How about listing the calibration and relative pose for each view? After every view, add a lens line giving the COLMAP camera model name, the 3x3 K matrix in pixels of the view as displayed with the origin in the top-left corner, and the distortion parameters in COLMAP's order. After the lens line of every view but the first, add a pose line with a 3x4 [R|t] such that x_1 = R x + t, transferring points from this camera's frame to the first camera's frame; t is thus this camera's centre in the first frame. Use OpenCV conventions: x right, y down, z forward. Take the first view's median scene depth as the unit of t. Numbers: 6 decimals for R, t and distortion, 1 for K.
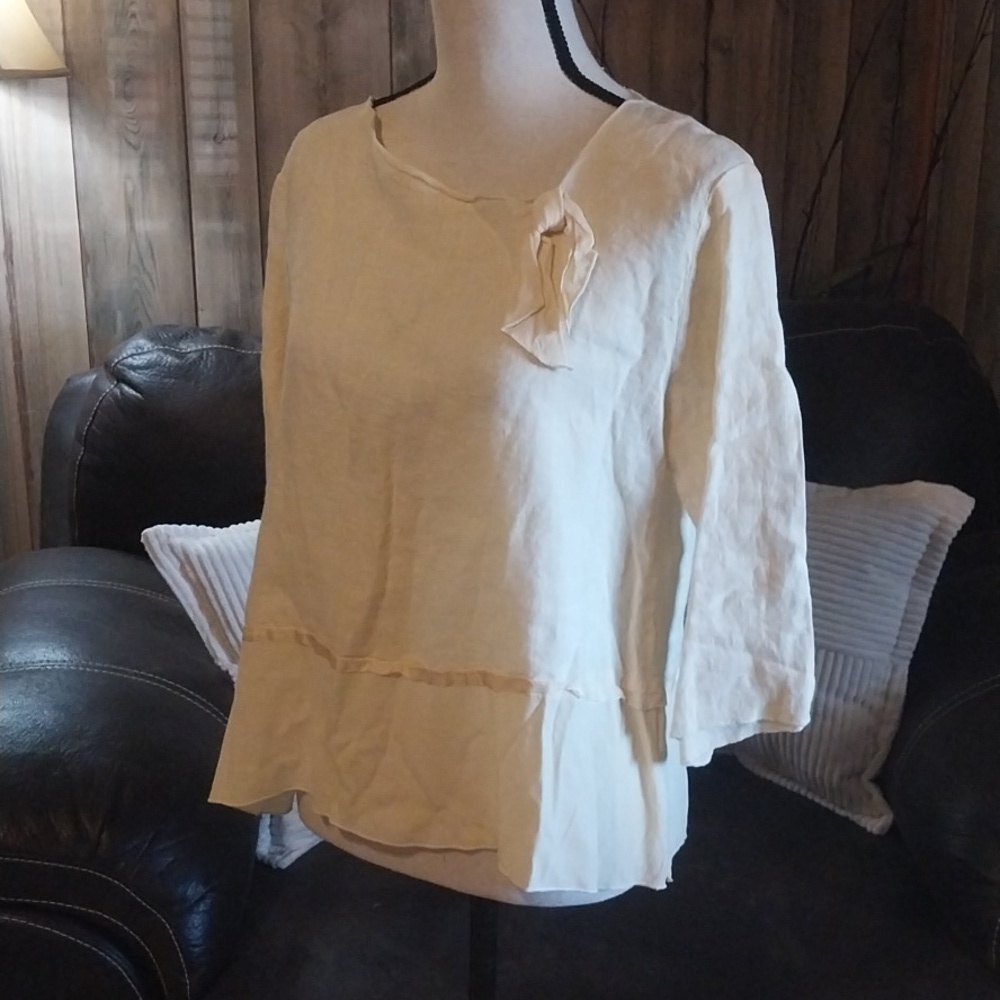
lens RADIAL K [[1686.2, 0, 500.0], [0, 1686.2, 500.0], [0, 0, 1]] dist [0.271394, -1.029558]
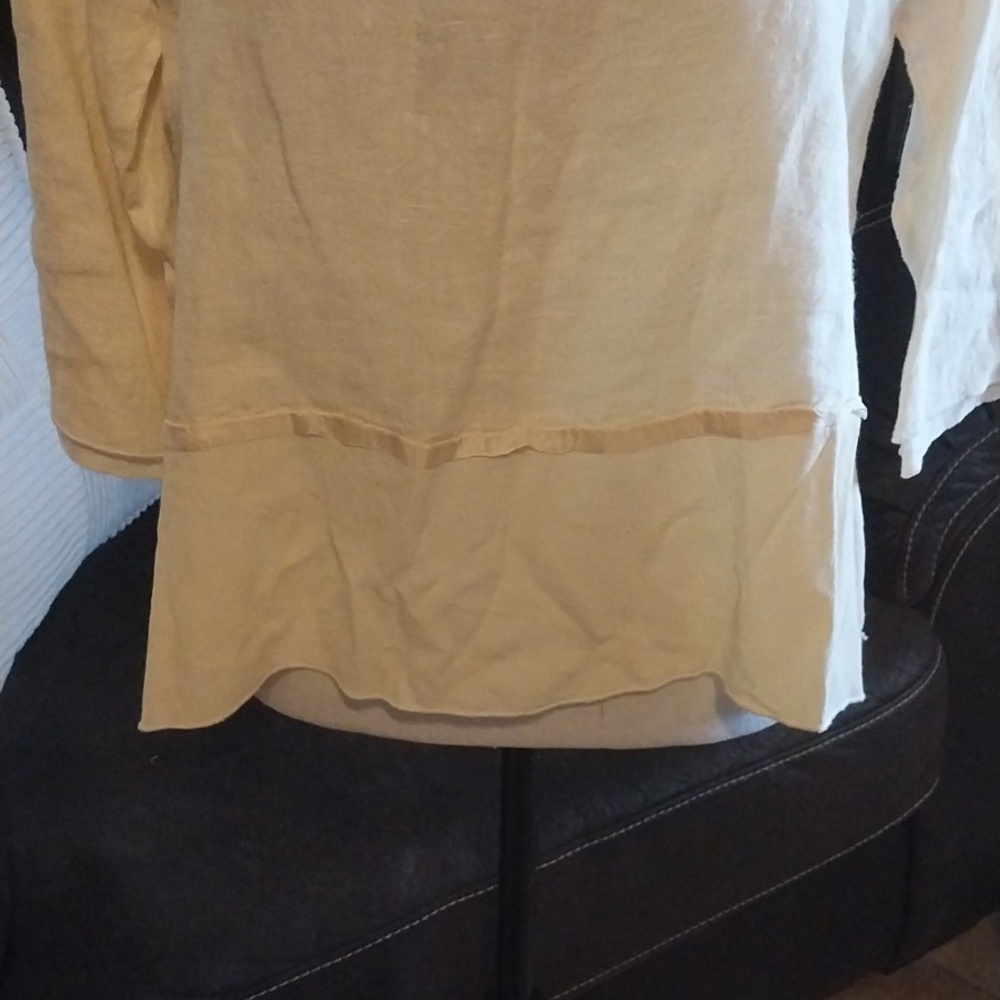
lens RADIAL K [[1686.2, 0, 500.0], [0, 1686.2, 500.0], [0, 0, 1]] dist [0.271394, -1.029558]
pose [[0.869180, -0.248563, 0.427484, -0.326094], [0.149091, 0.955983, 0.252721, -0.029277], [-0.471485, -0.155926, 0.867980, 0.502291]]
